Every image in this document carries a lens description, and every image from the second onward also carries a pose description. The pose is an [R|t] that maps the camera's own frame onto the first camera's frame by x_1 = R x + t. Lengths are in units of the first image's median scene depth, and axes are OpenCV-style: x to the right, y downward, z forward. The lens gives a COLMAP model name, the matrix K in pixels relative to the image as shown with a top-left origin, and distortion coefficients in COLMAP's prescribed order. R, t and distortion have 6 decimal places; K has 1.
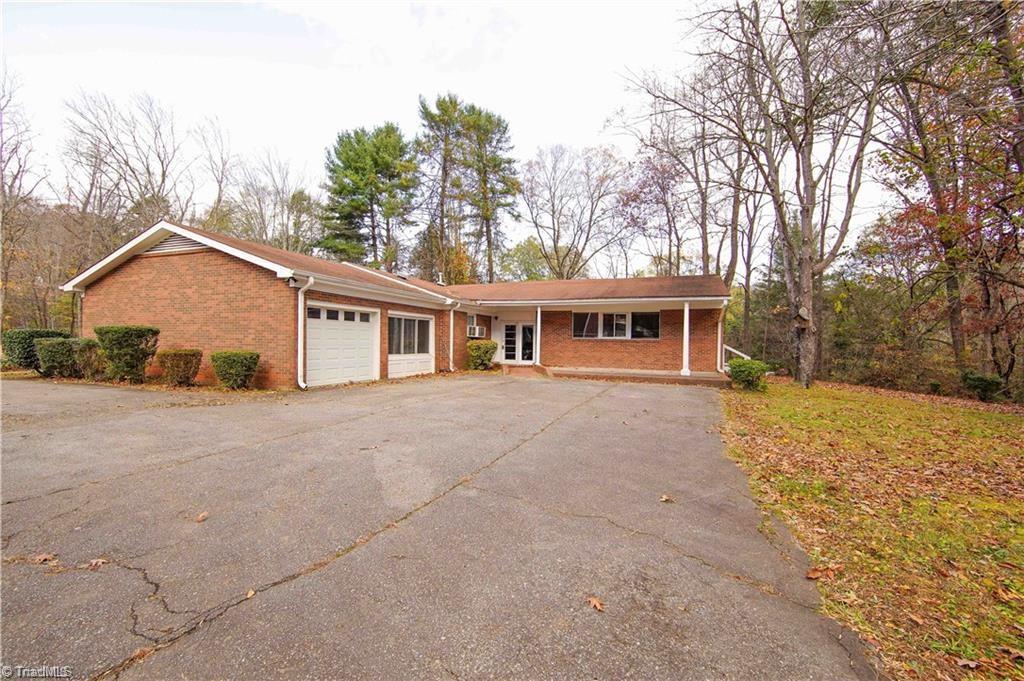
lens RADIAL K [[410.1, 0, 513.8], [0, 410.1, 344.0], [0, 0, 1]] dist [-0.011942, 0.000032]
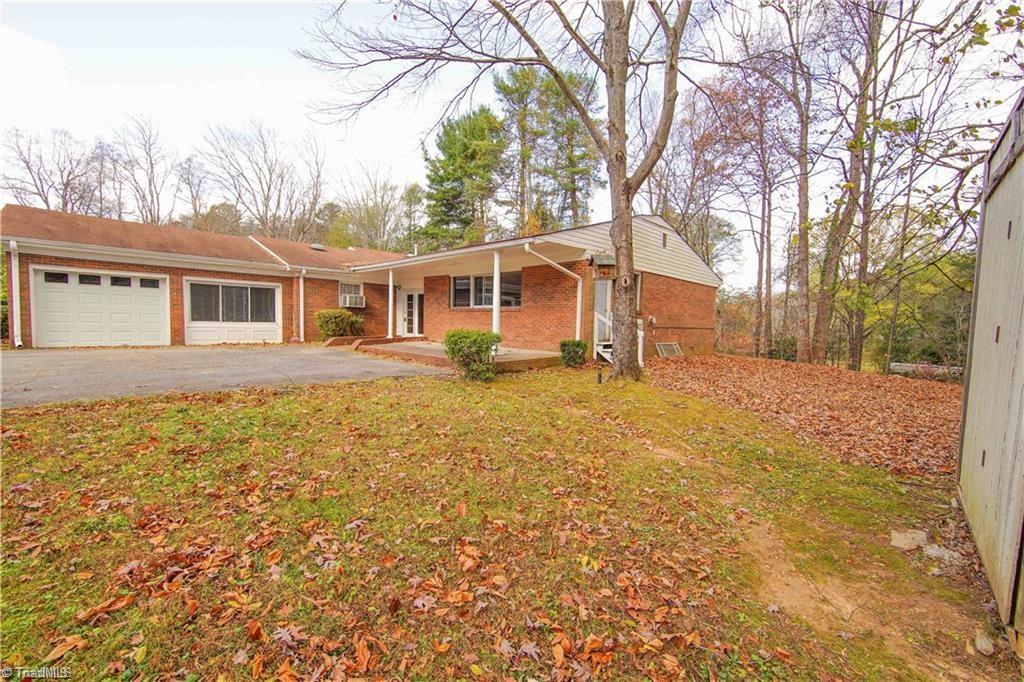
lens RADIAL K [[406.3, 0, 518.2], [0, 406.3, 345.3], [0, 0, 1]] dist [-0.014035, -0.000027]
pose [[0.928026, 0.028355, -0.371434, 0.622929], [-0.011662, 0.998821, 0.047114, 0.022877], [0.372332, -0.039391, 0.927263, 0.299112]]
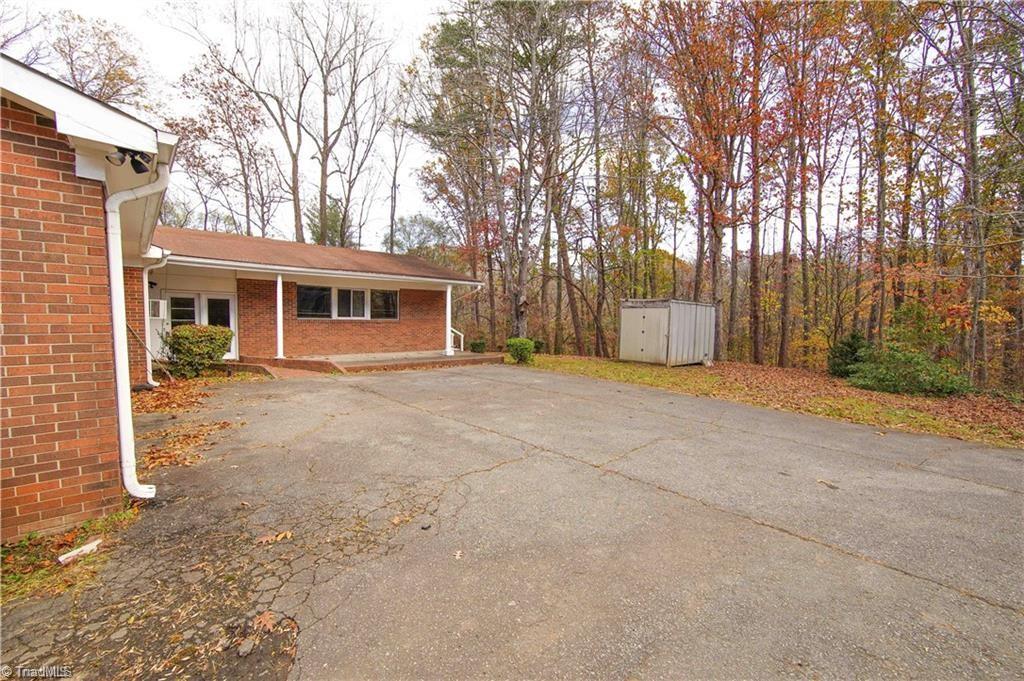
lens RADIAL K [[406.5, 0, 511.3], [0, 406.5, 344.3], [0, 0, 1]] dist [-0.012131, 0.003433]
pose [[0.473106, -0.064390, 0.878649, -0.355613], [0.002060, 0.997404, 0.071984, -0.021804], [-0.881003, -0.032246, 0.472010, 0.314678]]
